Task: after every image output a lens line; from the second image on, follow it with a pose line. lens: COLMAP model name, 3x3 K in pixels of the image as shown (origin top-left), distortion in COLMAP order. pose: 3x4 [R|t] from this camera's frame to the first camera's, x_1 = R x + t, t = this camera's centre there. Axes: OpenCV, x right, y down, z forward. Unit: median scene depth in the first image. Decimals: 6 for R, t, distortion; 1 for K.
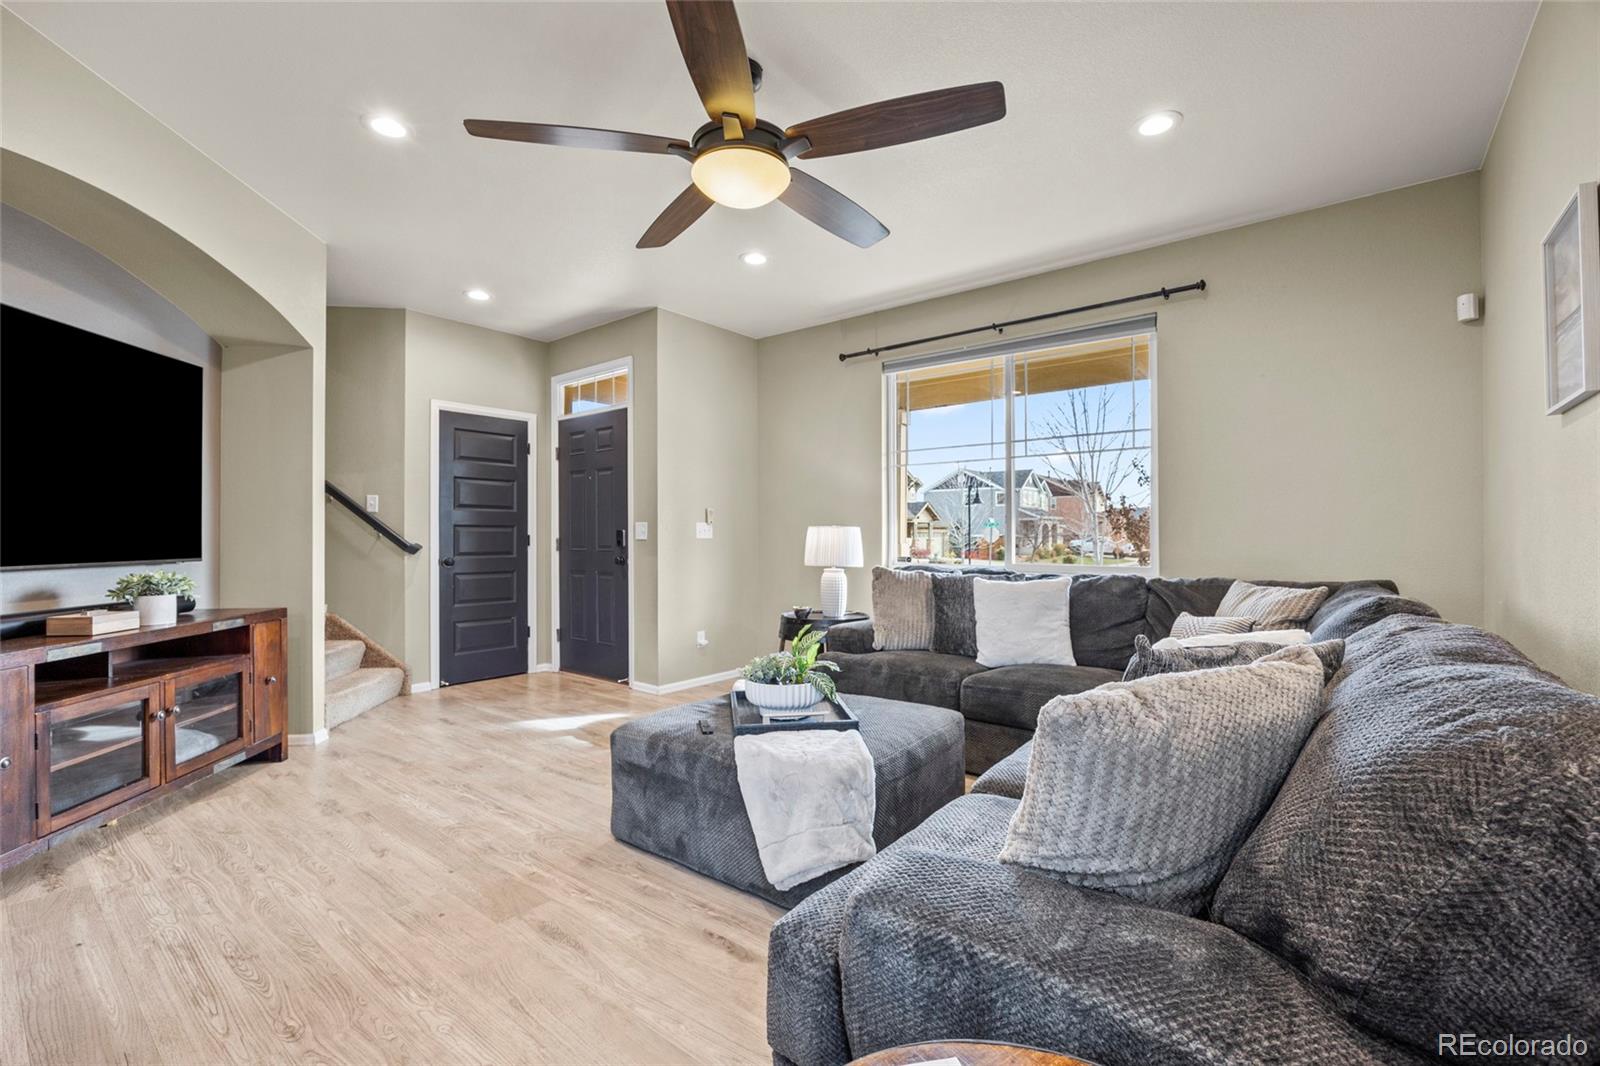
lens RADIAL K [[703.5, 0, 800.0], [0, 703.5, 533.0], [0, 0, 1]] dist [0.000680, 0.000066]
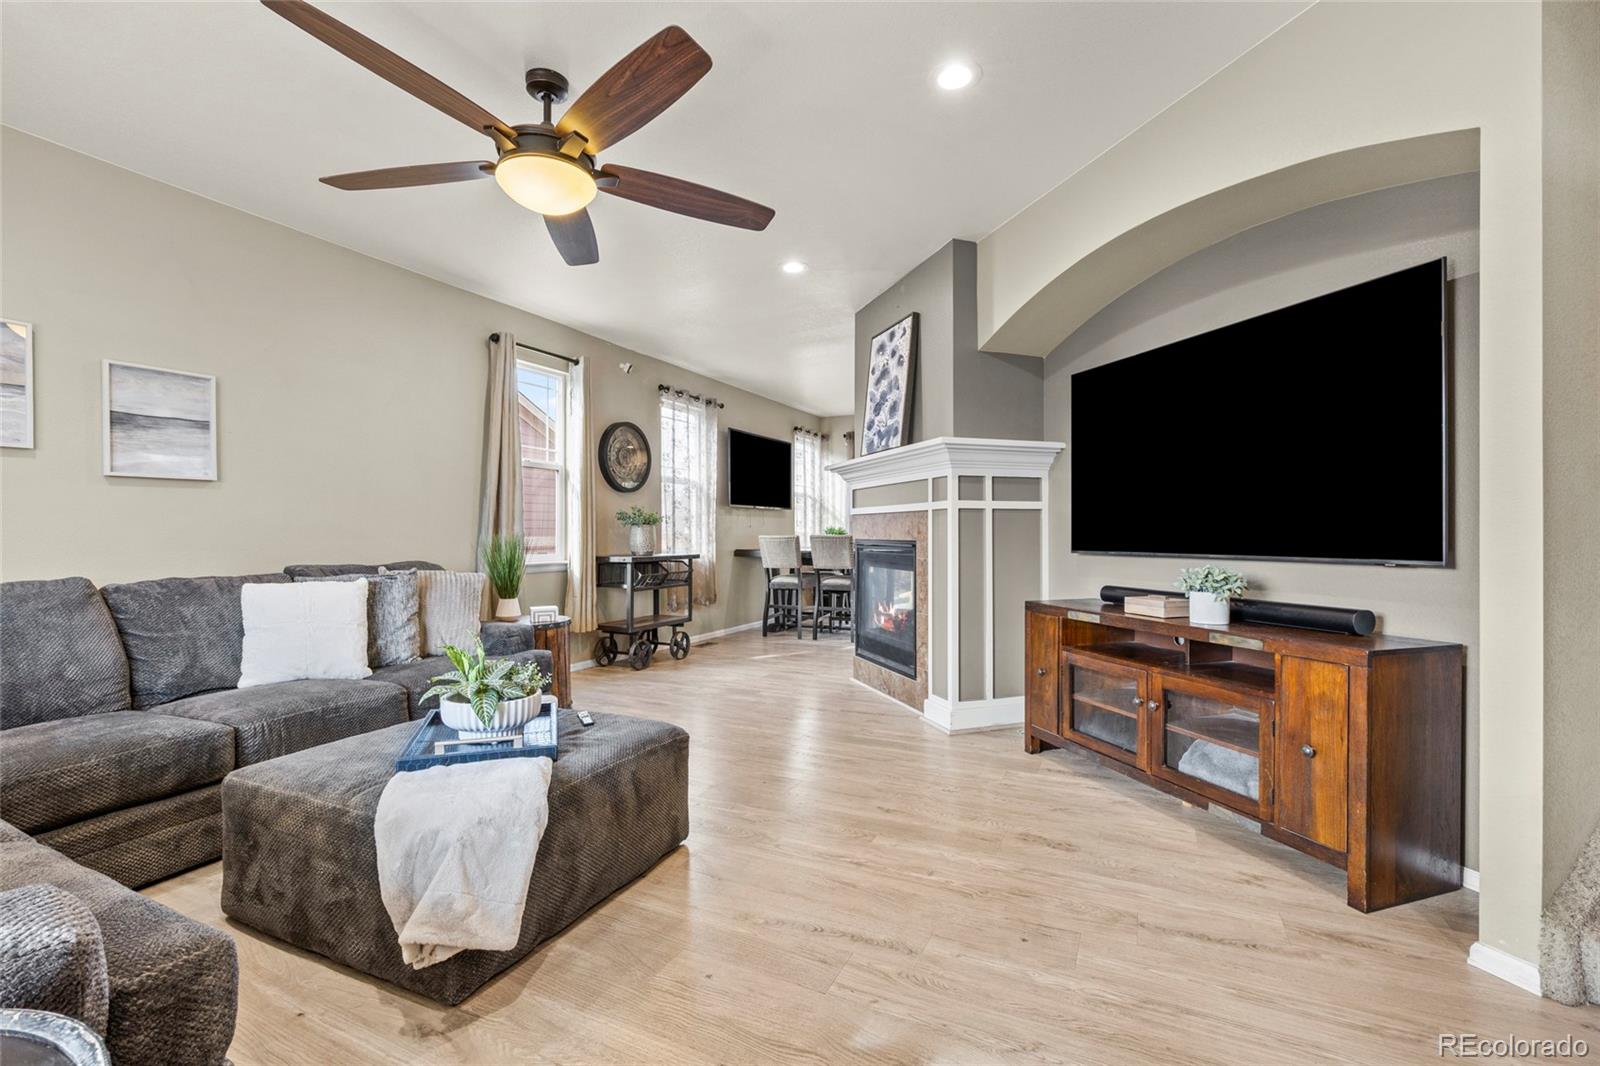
lens RADIAL K [[703.5, 0, 800.0], [0, 703.5, 533.0], [0, 0, 1]] dist [0.000680, 0.000066]
pose [[-0.976746, 0.005320, -0.214333, -0.162666], [0.005928, 0.999980, -0.002196, 0.008455], [0.214317, -0.003415, -0.976758, 1.553727]]
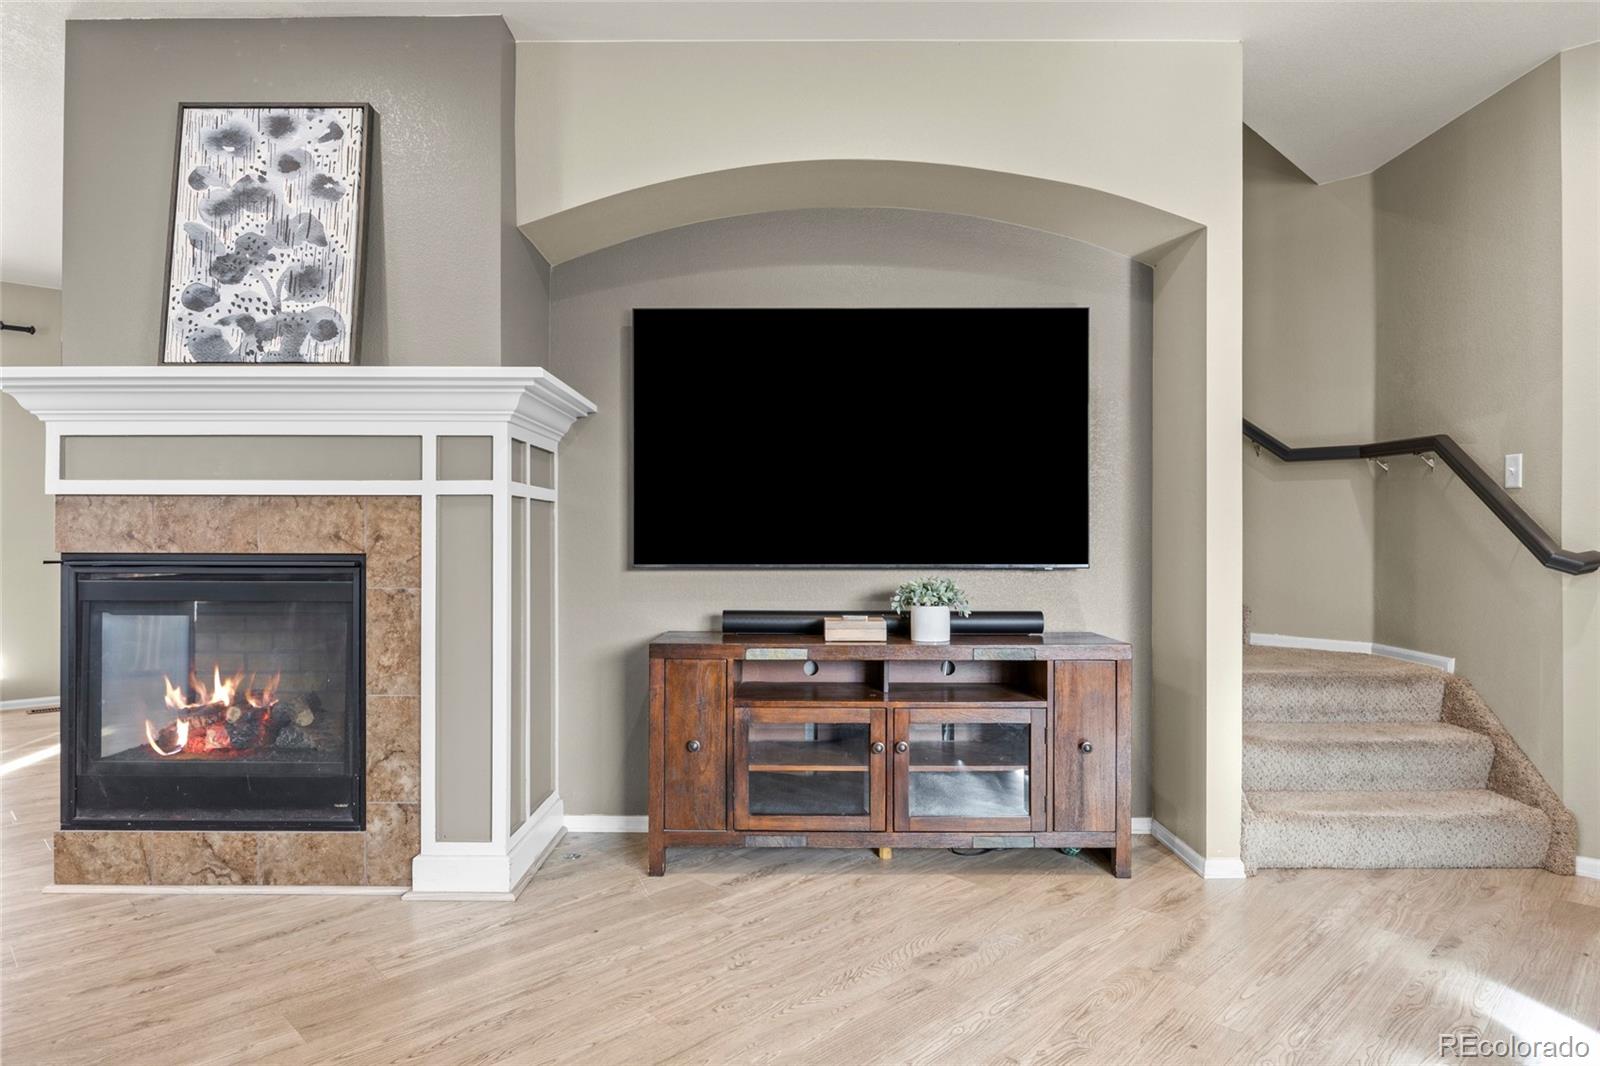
lens RADIAL K [[950.9, 0, 800.0], [0, 950.9, 533.0], [0, 0, 1]] dist [-0.009671, -0.000793]
pose [[-0.108438, 0.002231, -0.994101, 0.185304], [0.002119, 0.999996, 0.002013, 0.000550], [0.994101, -0.001888, -0.108442, 0.840144]]
